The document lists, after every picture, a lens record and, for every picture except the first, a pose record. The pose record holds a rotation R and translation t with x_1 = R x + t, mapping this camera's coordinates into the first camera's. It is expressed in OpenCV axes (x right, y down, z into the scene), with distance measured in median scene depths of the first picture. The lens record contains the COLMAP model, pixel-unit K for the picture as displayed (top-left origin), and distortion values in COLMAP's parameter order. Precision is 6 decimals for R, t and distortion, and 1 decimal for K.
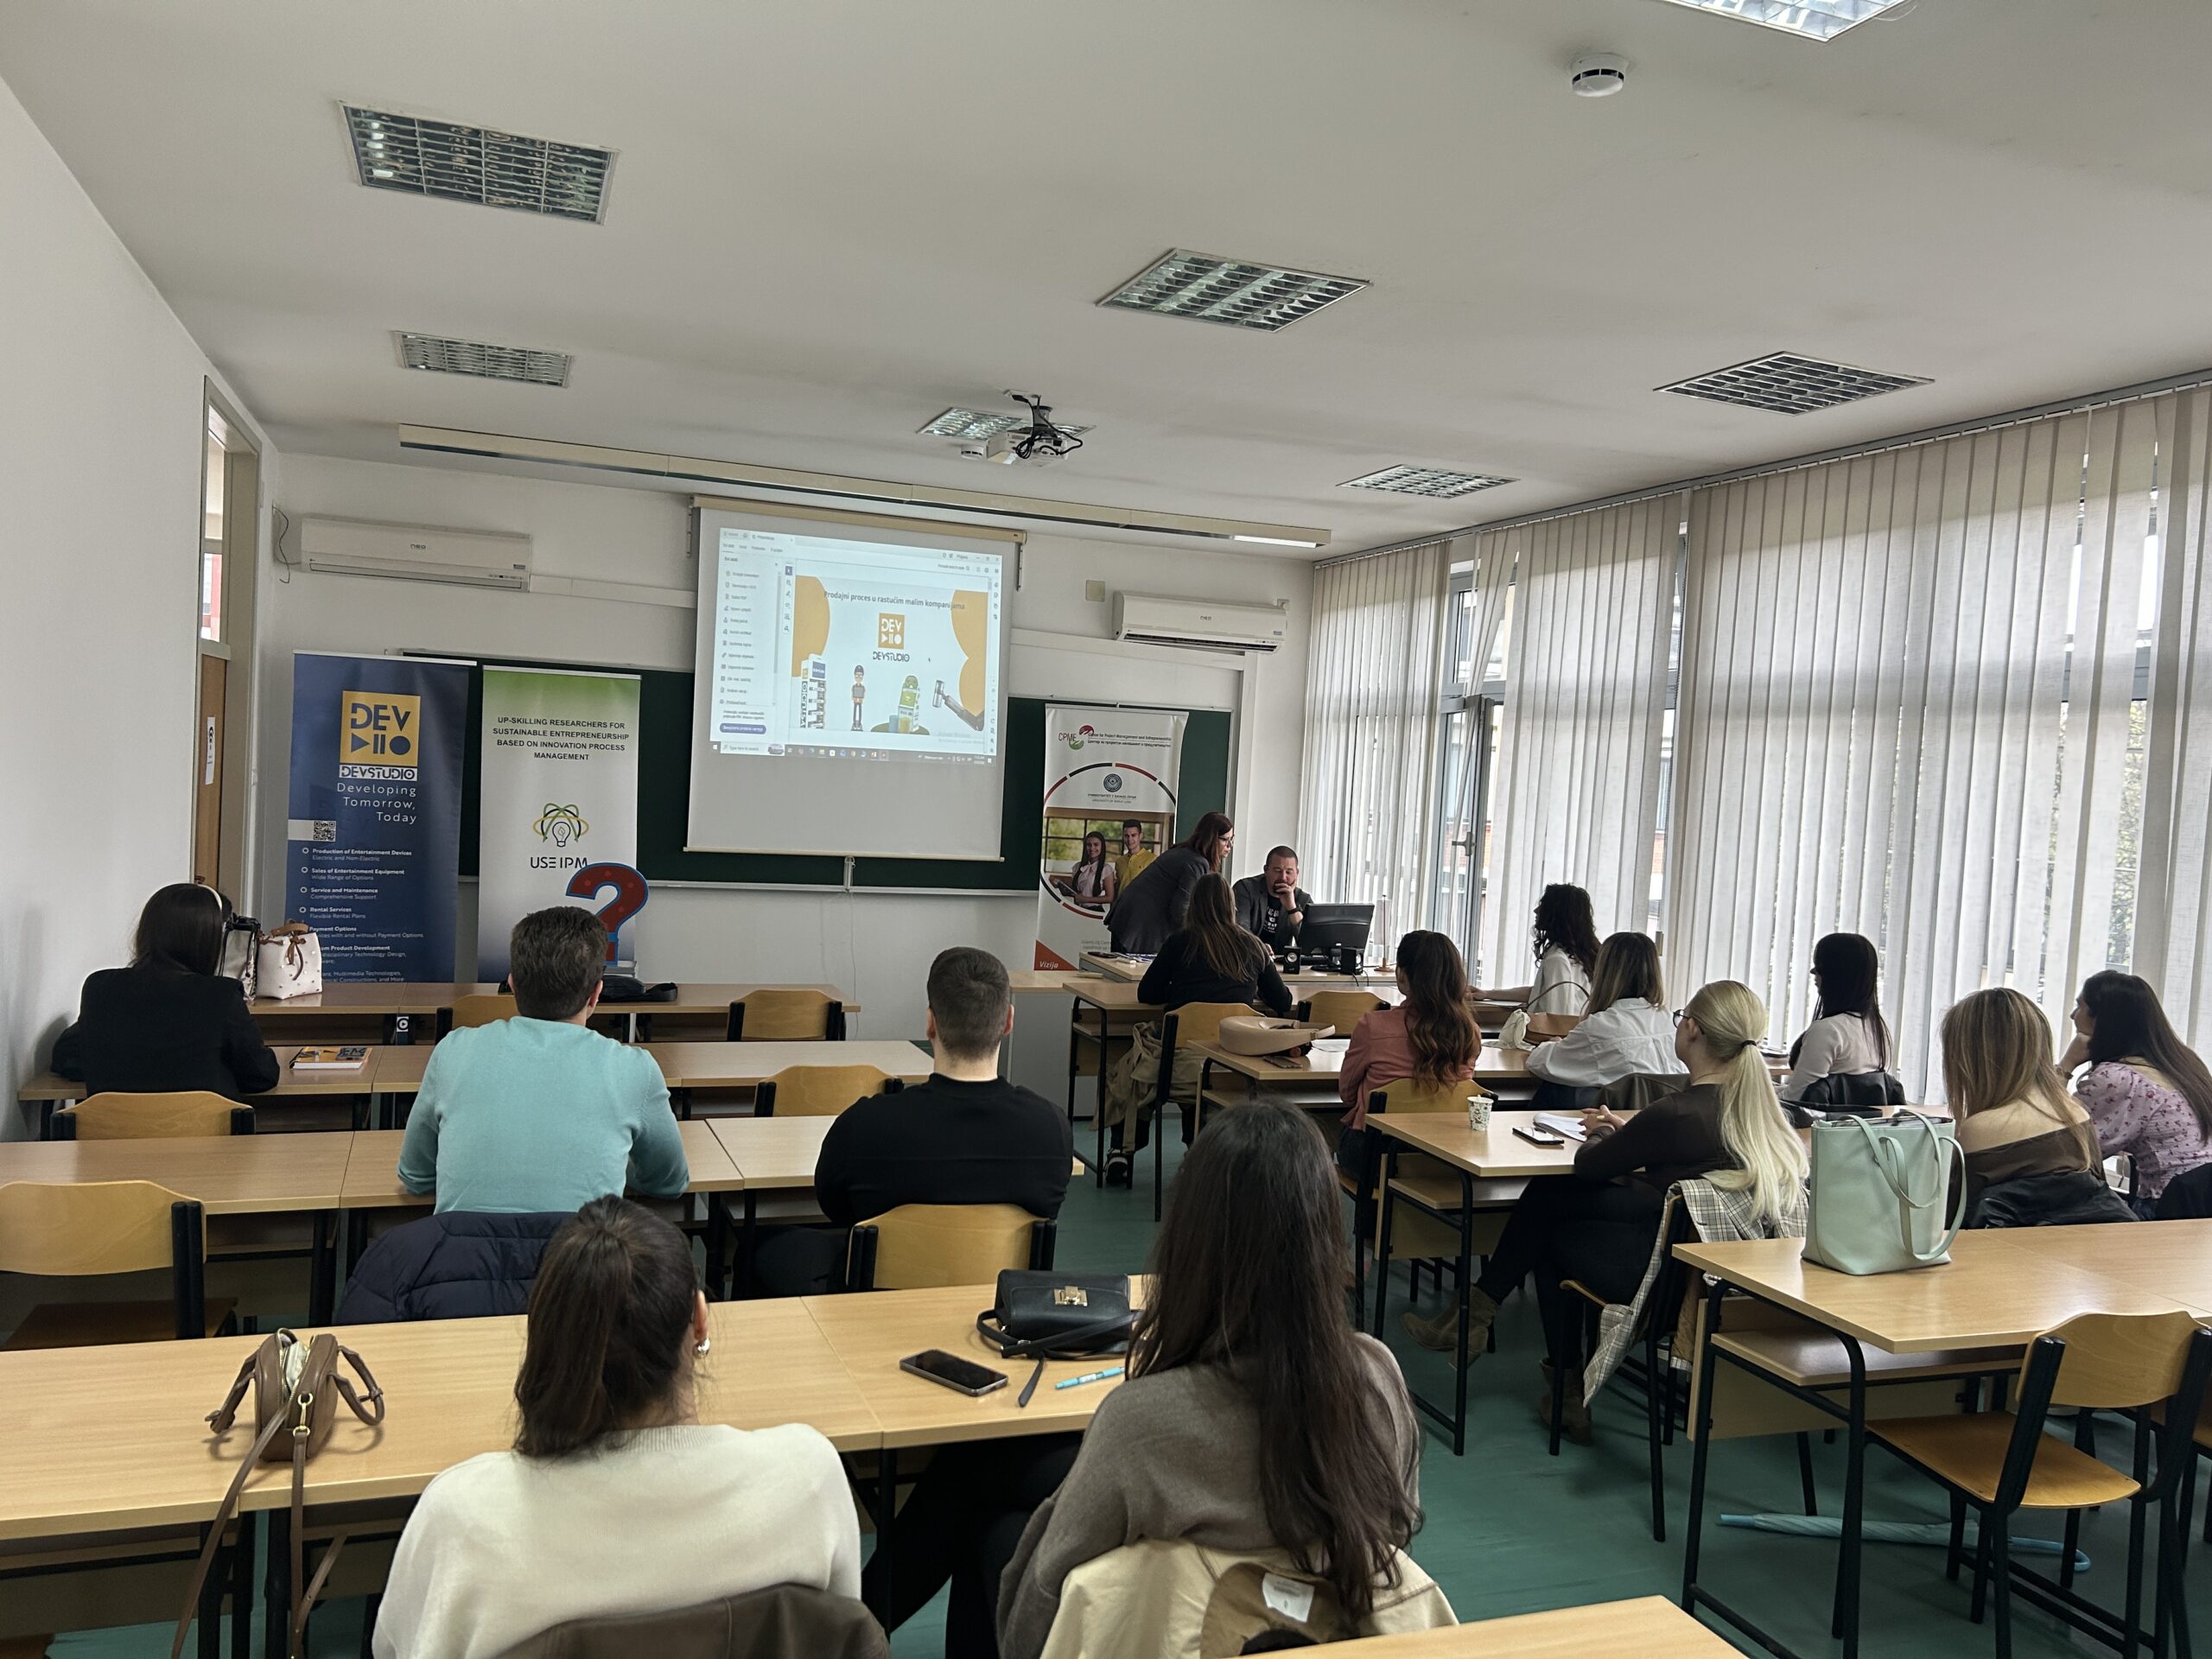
lens RADIAL K [[1655.1, 0, 1090.9], [0, 1655.1, 872.0], [0, 0, 1]] dist [0.063127, -0.069641]
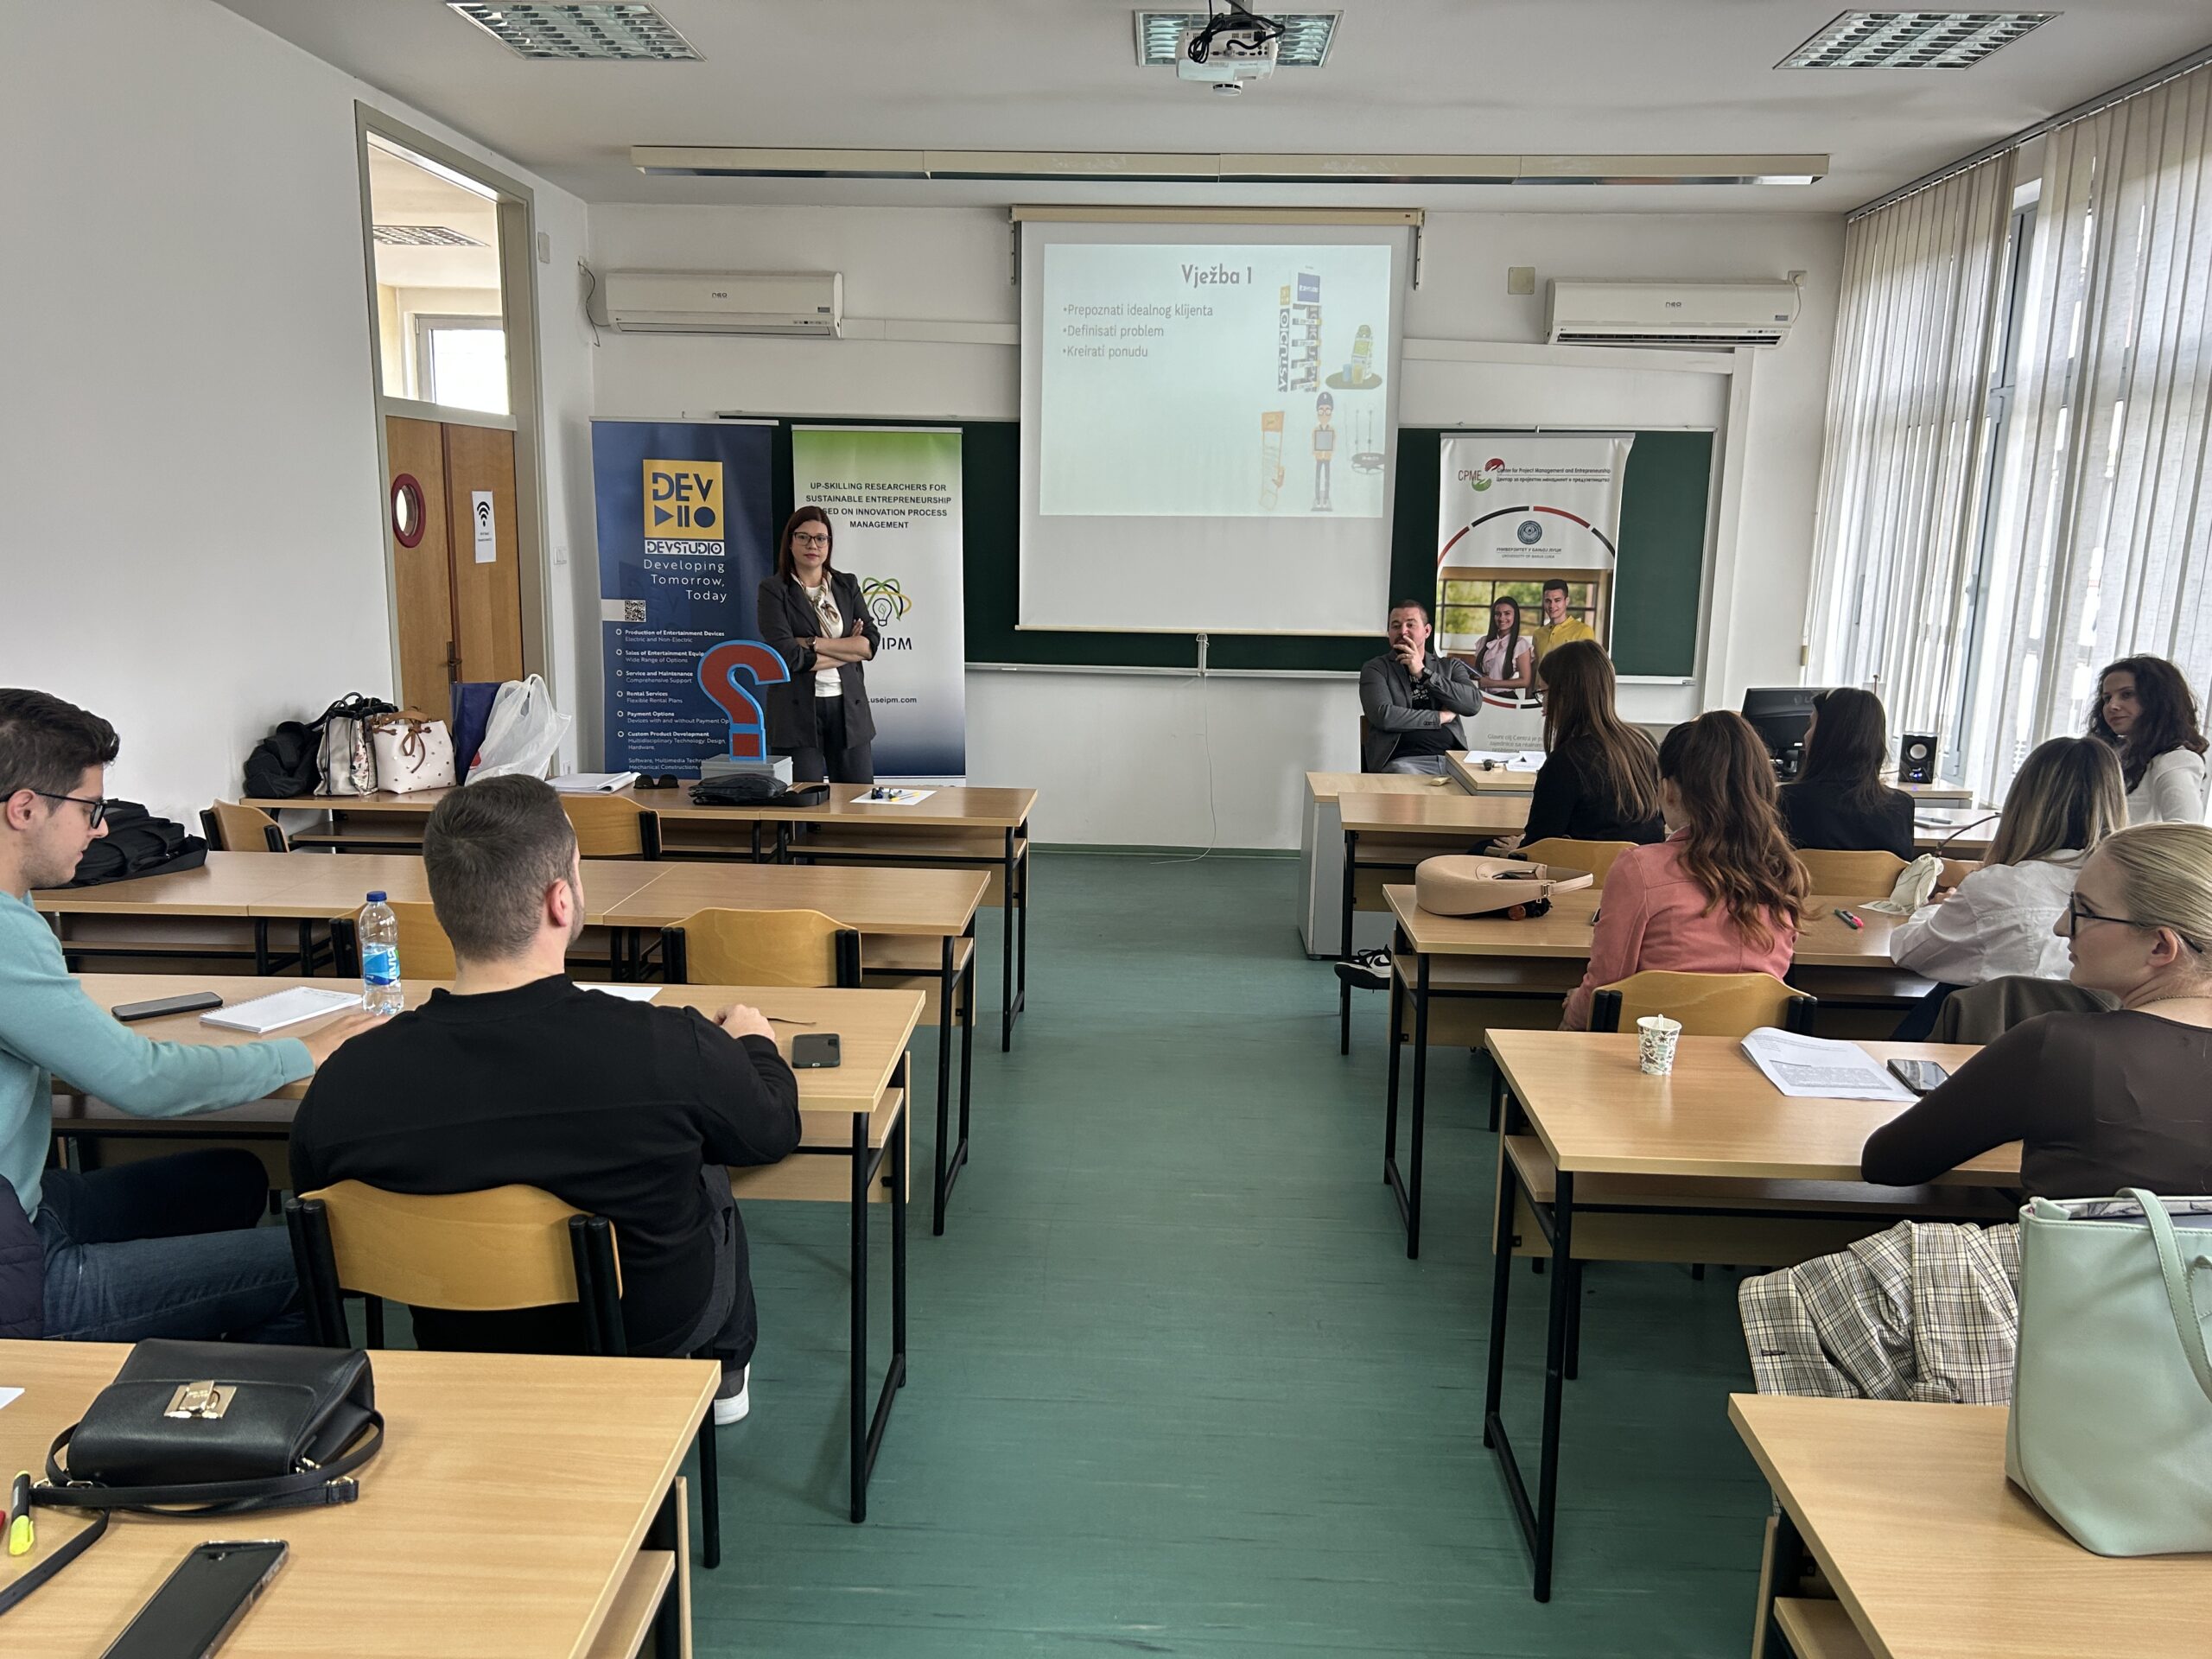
lens RADIAL K [[1655.1, 0, 1112.5], [0, 1655.1, 840.3], [0, 0, 1]] dist [0.063127, -0.069641]
pose [[0.922967, 0.035537, -0.383234, 0.150408], [0.007703, 0.993823, 0.110708, 0.002108], [0.384801, -0.105132, 0.916992, 0.206028]]
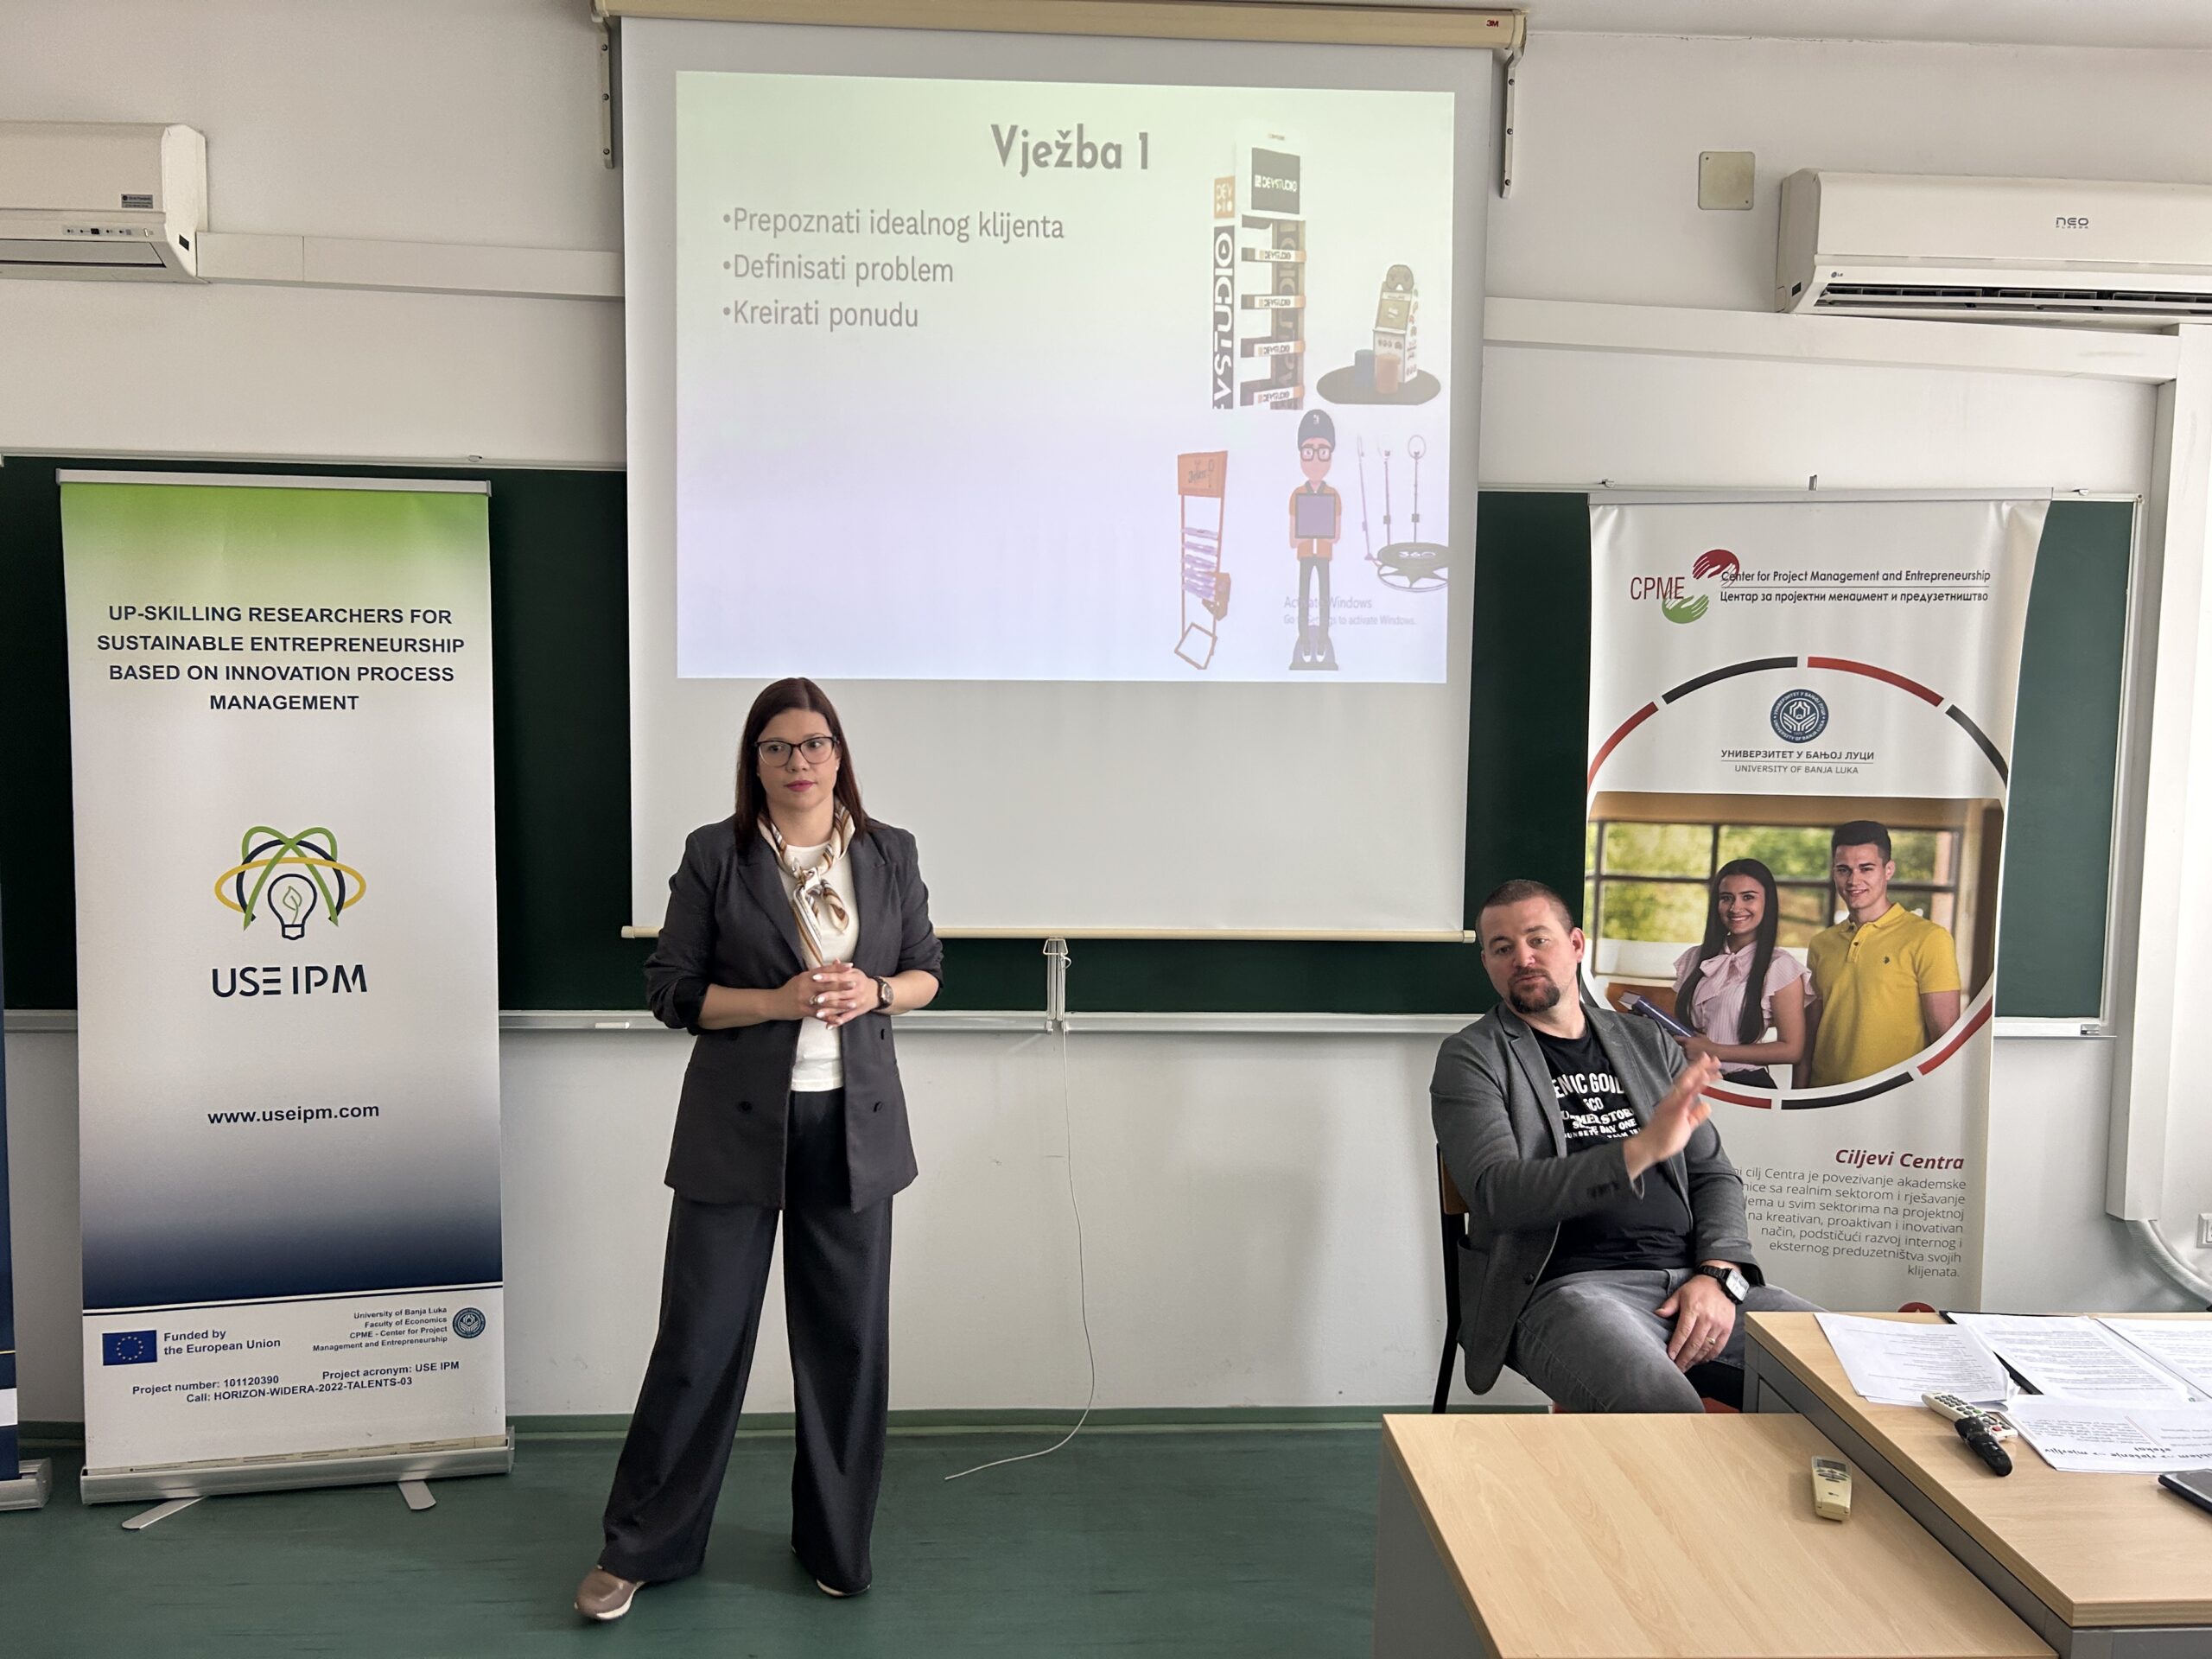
lens RADIAL K [[1655.1, 0, 1125.9], [0, 1655.1, 820.2], [0, 0, 1]] dist [0.063127, -0.069641]
pose [[0.959414, -0.020042, -0.281287, -0.025637], [0.020816, 0.999783, -0.000236, -0.038450], [0.281230, -0.005628, 0.959624, 0.688108]]
